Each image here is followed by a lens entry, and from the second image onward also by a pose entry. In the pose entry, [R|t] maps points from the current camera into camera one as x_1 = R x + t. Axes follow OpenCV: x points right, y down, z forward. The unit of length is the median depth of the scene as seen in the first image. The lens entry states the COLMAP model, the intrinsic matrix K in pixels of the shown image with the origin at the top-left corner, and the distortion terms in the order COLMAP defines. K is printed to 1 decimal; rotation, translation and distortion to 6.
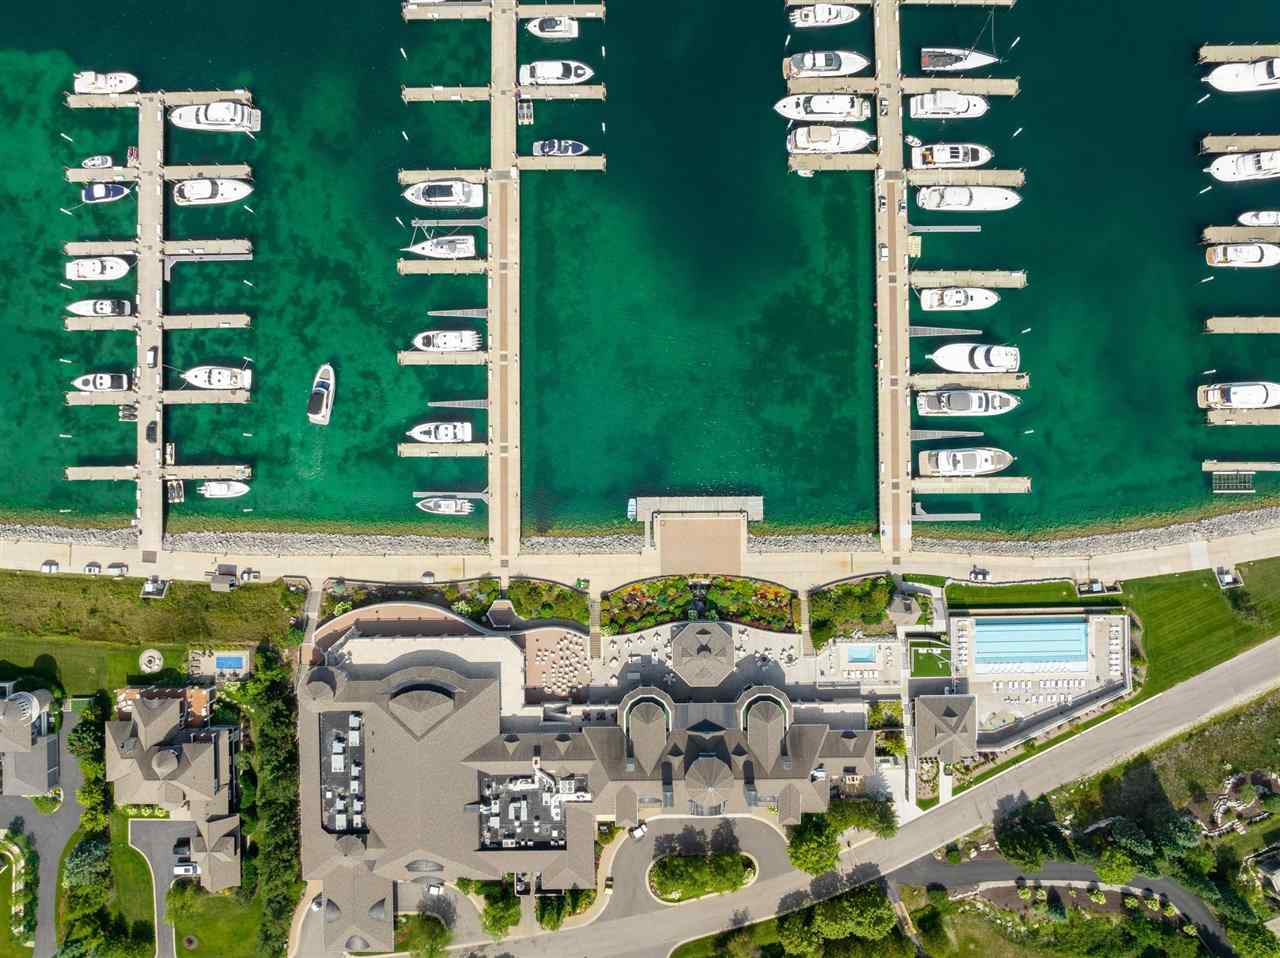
lens RADIAL K [[907.6, 0, 640.0], [0, 907.6, 479.0], [0, 0, 1]] dist [-0.041088, -0.000114]
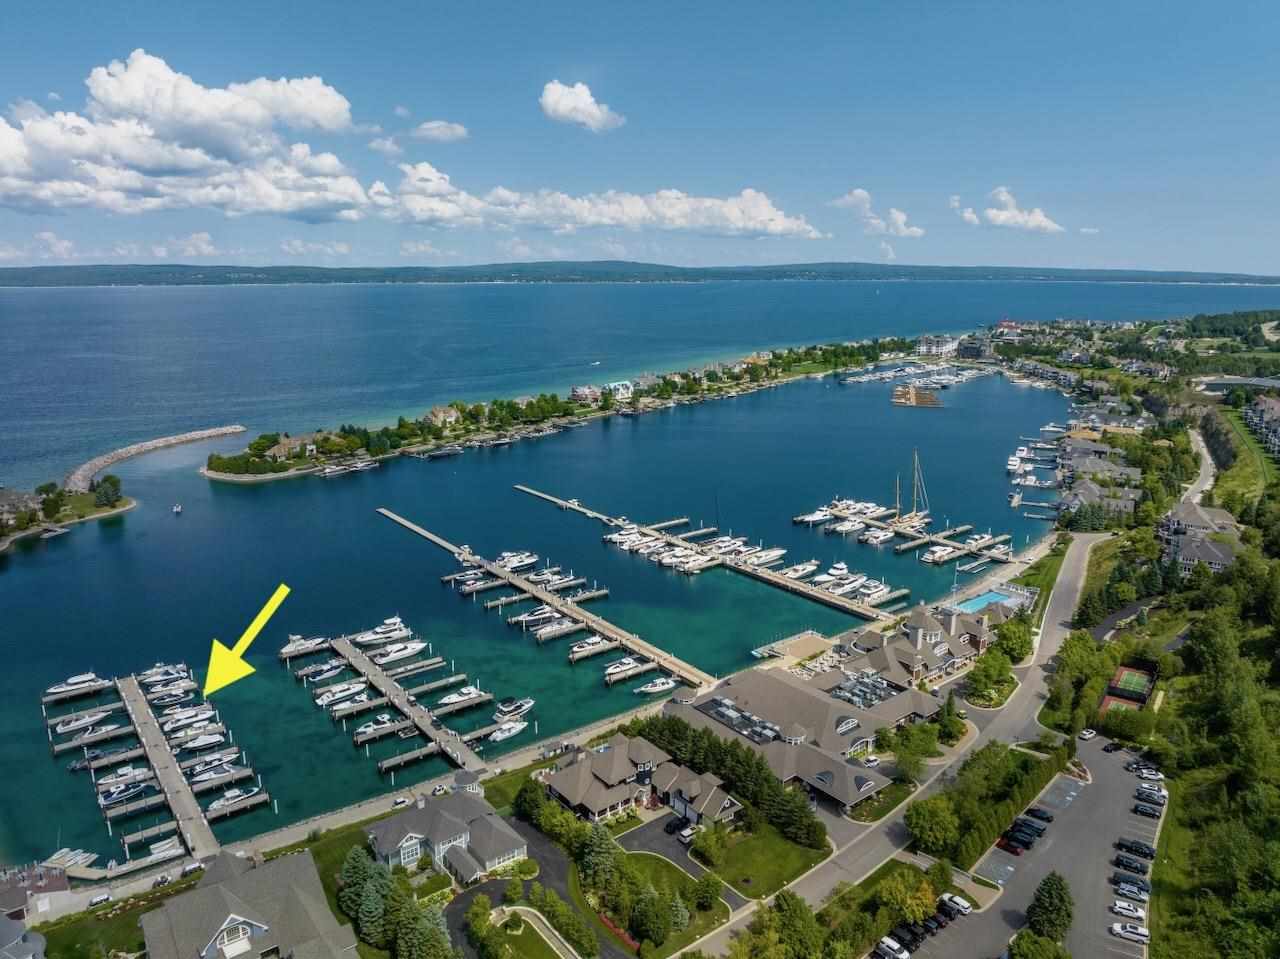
lens RADIAL K [[907.6, 0, 640.0], [0, 907.6, 479.5], [0, 0, 1]] dist [-0.041088, -0.000114]
pose [[0.792387, -0.146097, 0.592266, -1.010844], [0.609917, 0.171982, -0.773578, 1.028599], [0.011159, 0.974206, 0.225383, 0.386588]]
